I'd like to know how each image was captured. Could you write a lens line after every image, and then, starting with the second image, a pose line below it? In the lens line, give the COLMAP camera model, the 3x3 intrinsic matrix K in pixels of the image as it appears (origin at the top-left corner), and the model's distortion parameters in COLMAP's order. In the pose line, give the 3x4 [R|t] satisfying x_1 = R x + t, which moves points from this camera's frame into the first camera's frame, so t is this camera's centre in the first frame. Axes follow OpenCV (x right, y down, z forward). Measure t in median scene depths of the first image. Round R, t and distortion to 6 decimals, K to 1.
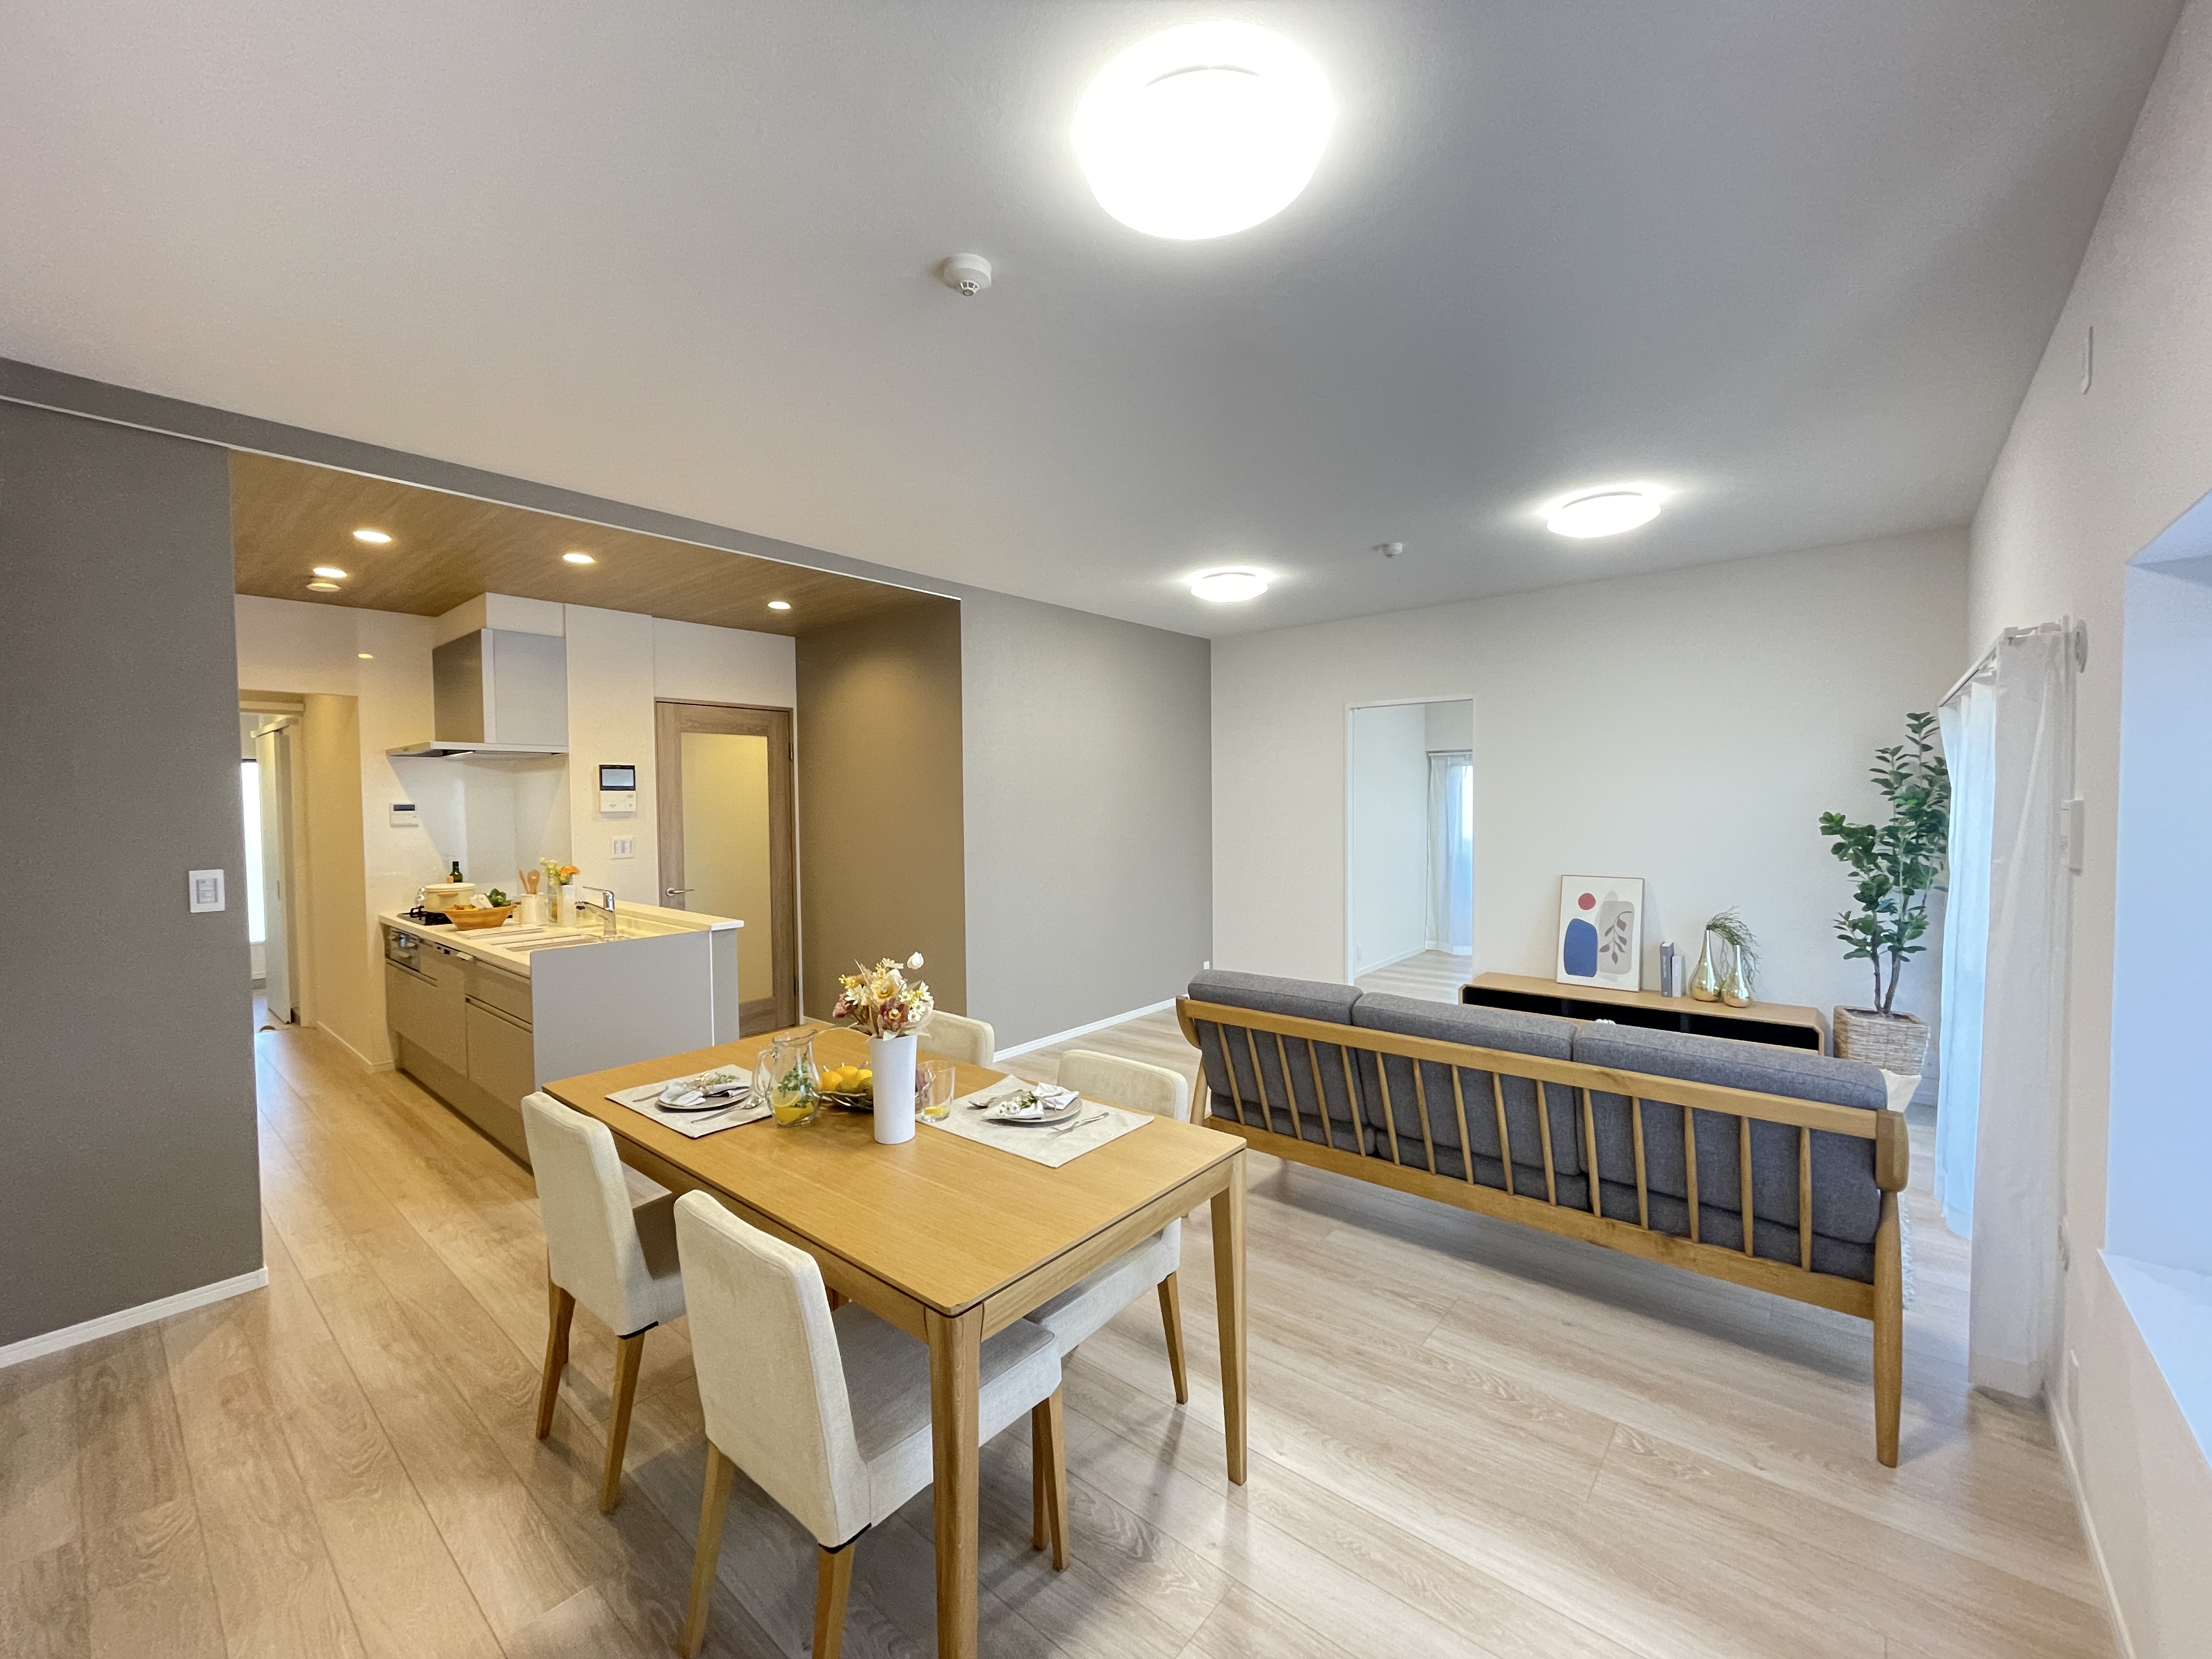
lens RADIAL K [[893.7, 0, 1105.7], [0, 893.7, 826.8], [0, 0, 1]] dist [-0.002296, -0.000849]
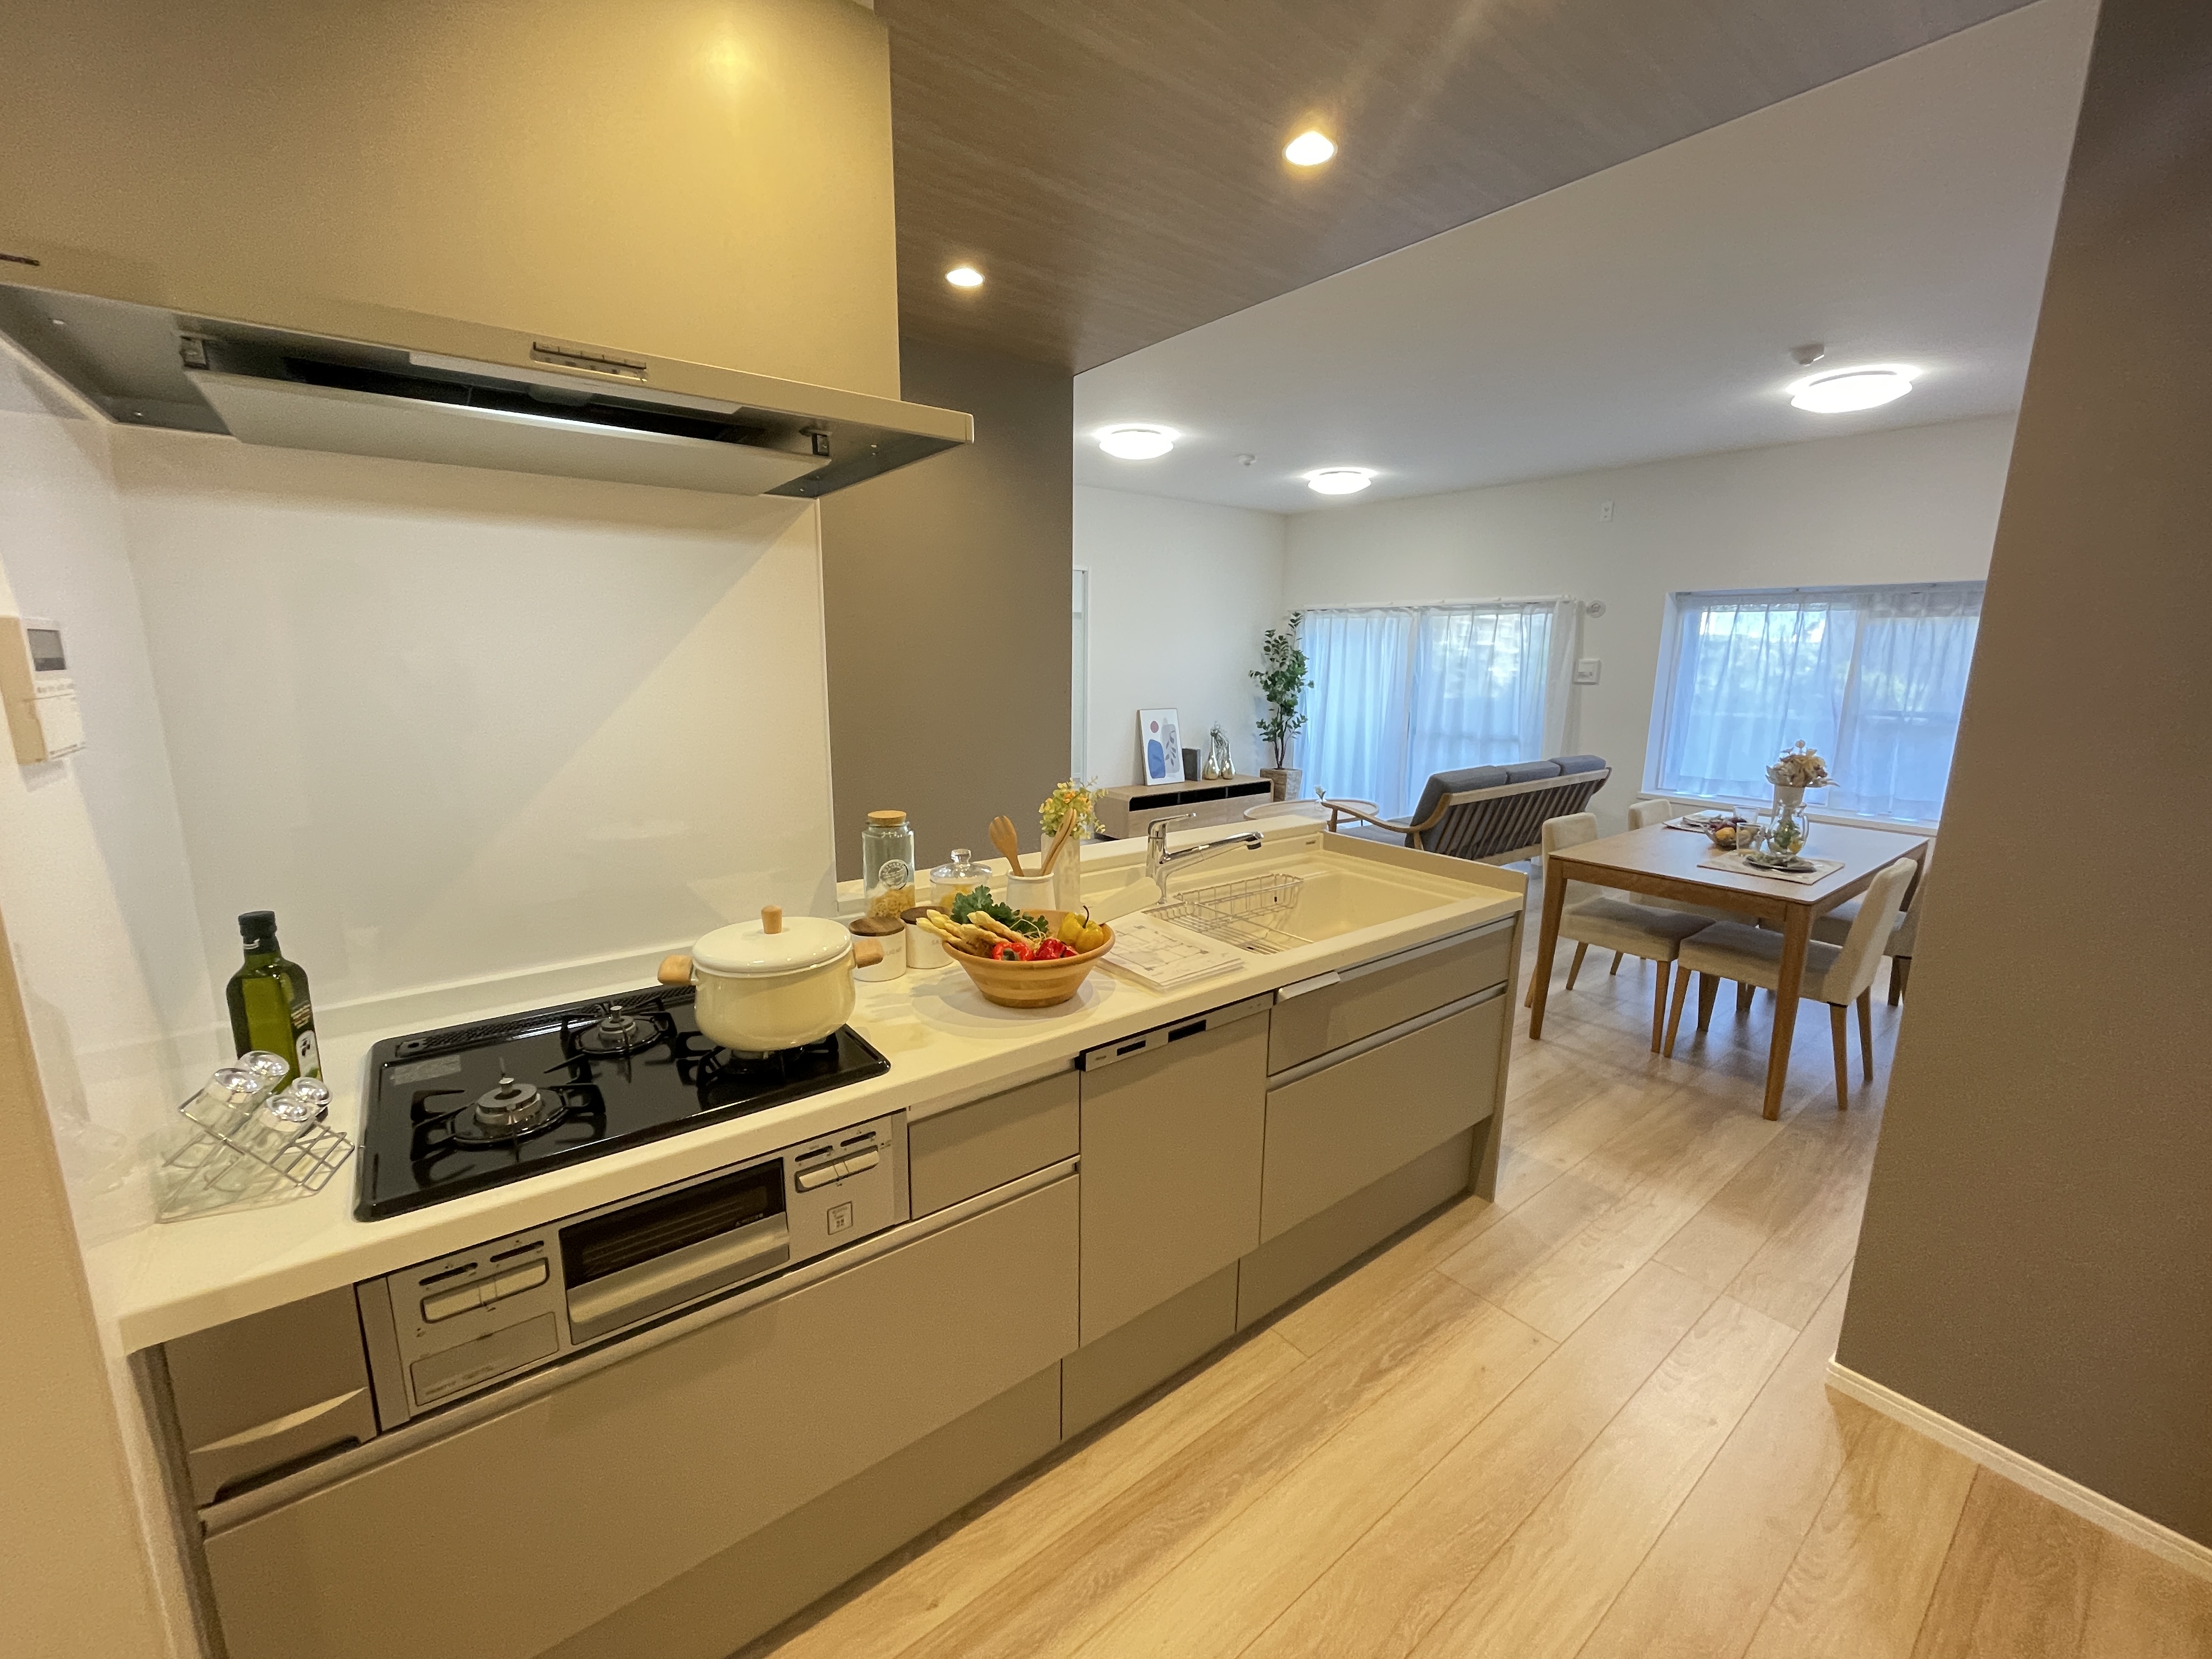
lens RADIAL K [[893.7, 0, 1101.9], [0, 893.7, 830.3], [0, 0, 1]] dist [-0.002296, -0.000849]
pose [[0.204900, -0.179975, 0.962094, -0.988467], [0.017654, 0.983469, 0.180214, -0.015870], [-0.978624, -0.019941, 0.204690, 0.855189]]
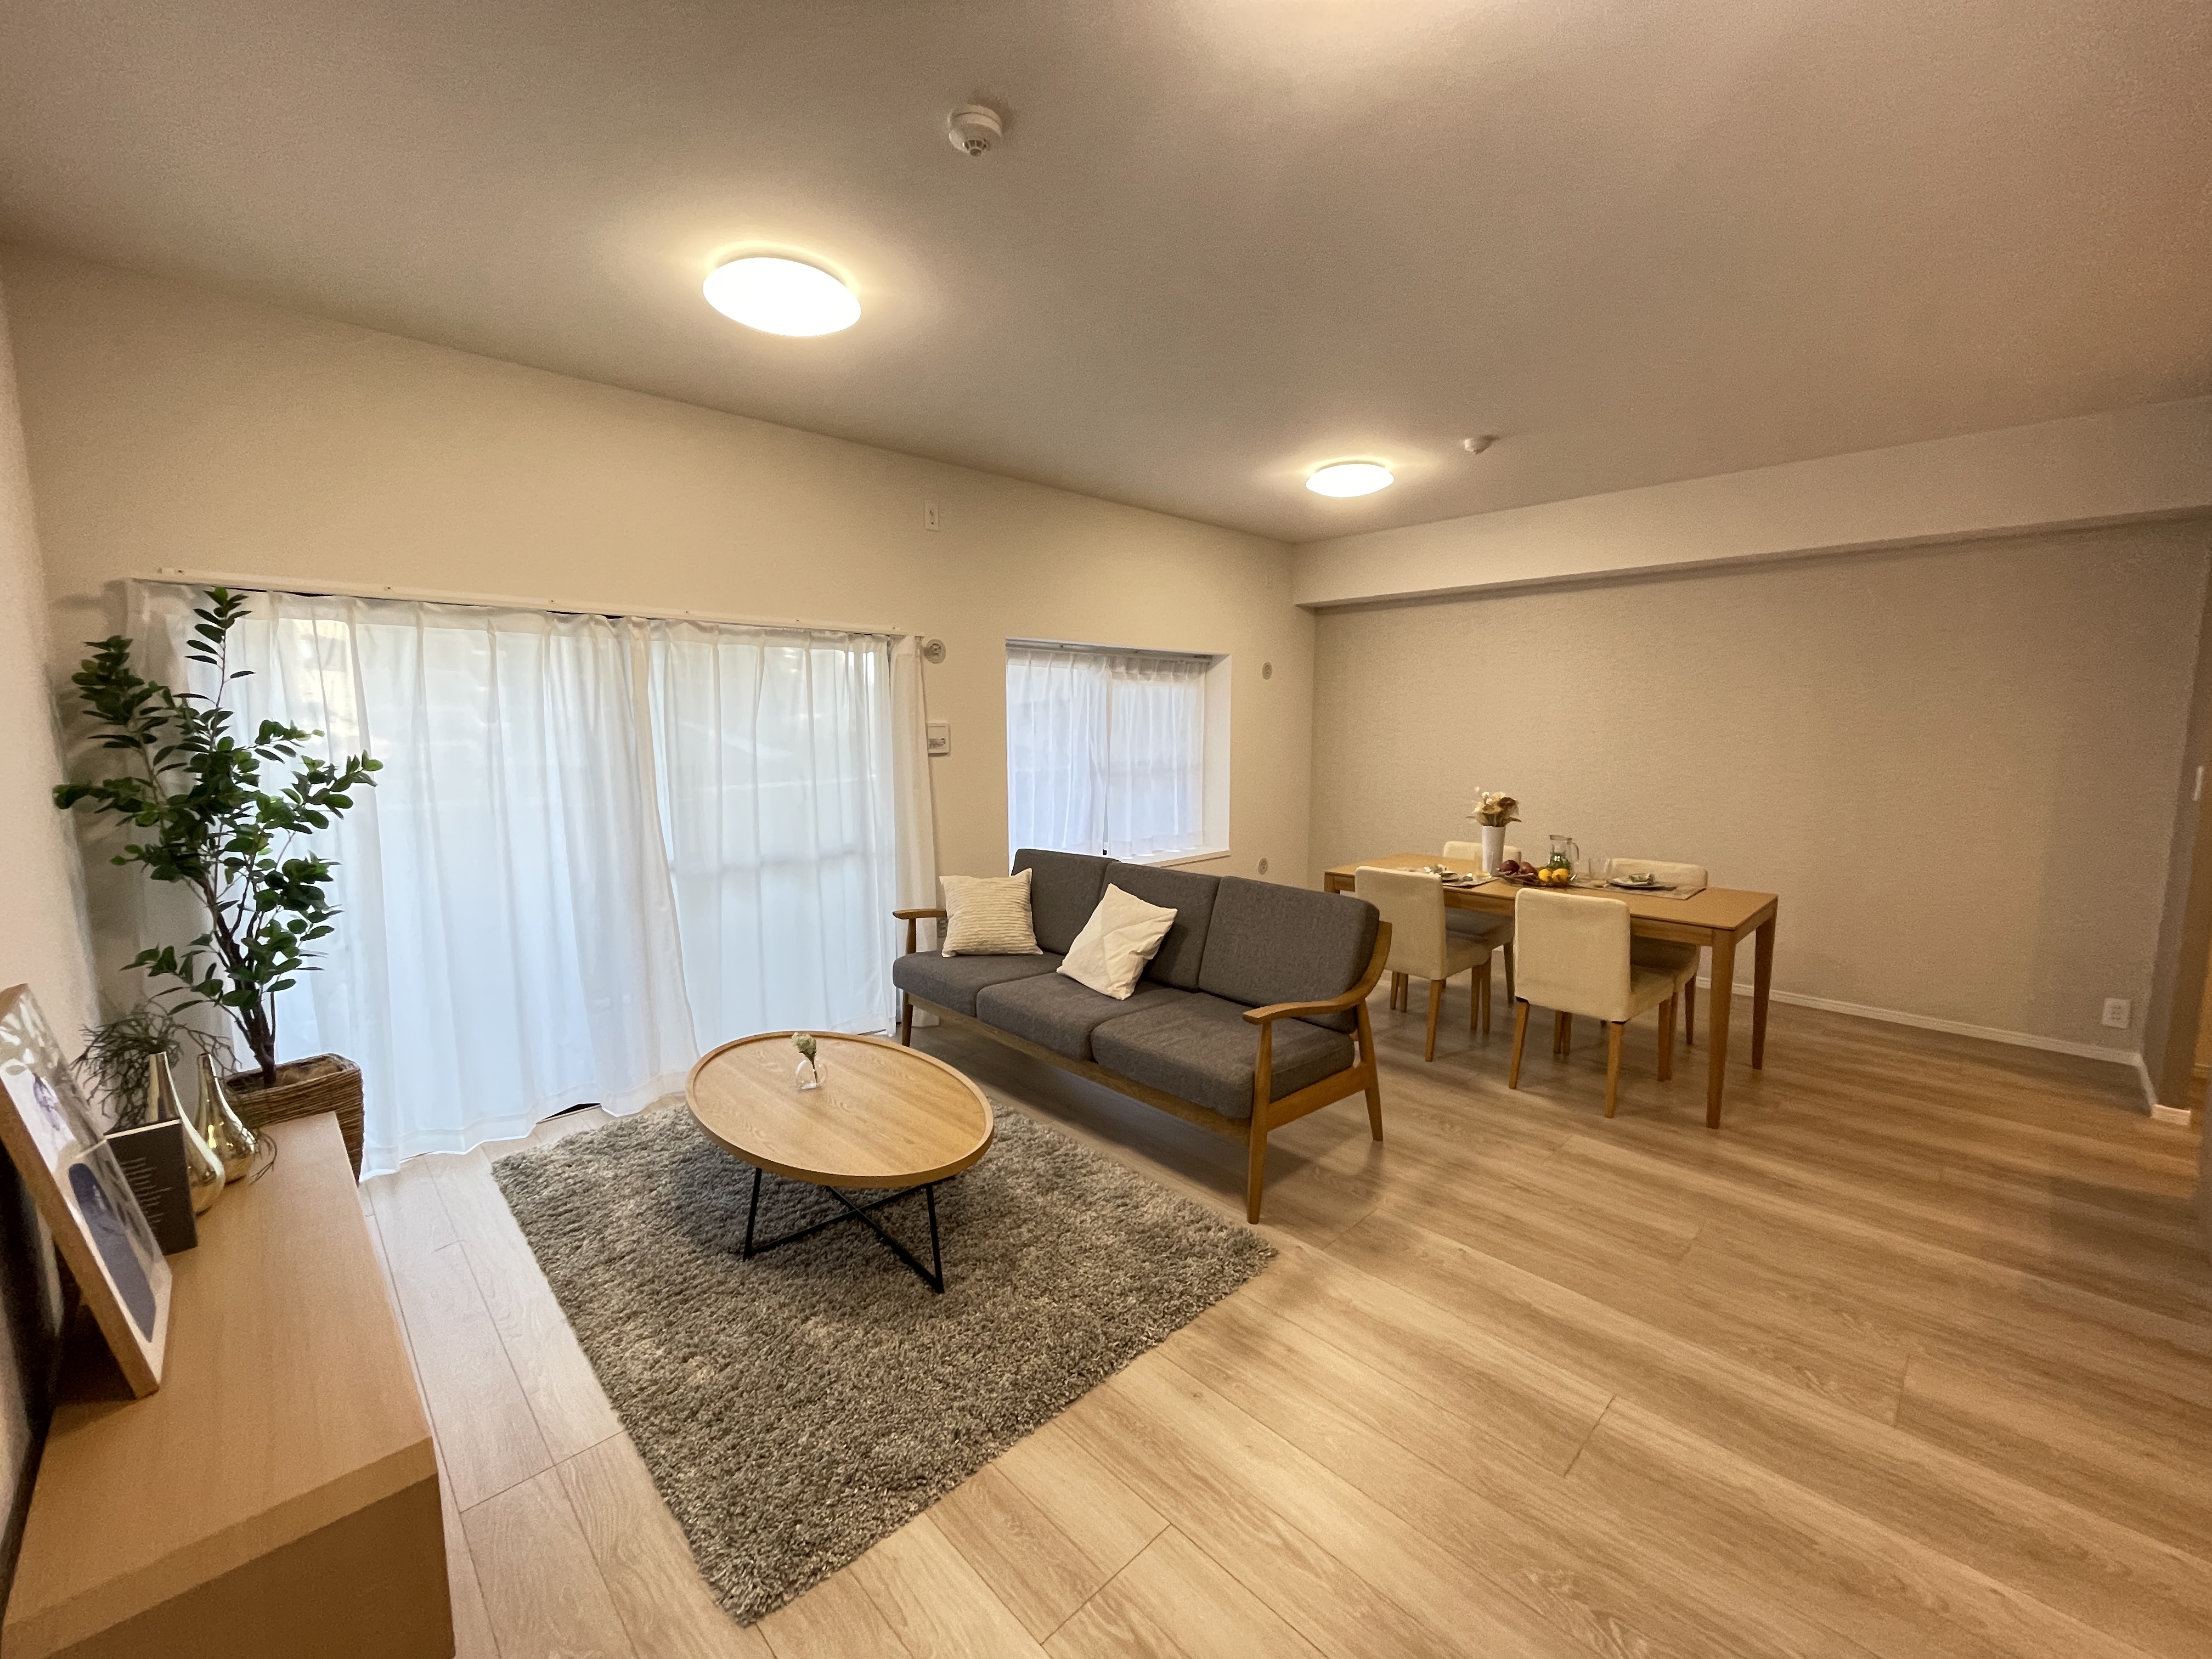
lens RADIAL K [[893.7, 0, 1112.2], [0, 893.7, 820.8], [0, 0, 1]] dist [-0.002296, -0.000849]
pose [[-0.996275, 0.001022, 0.086229, 0.205929], [0.013680, 0.989141, 0.146328, -0.044493], [-0.085143, 0.146963, -0.985471, 1.343573]]
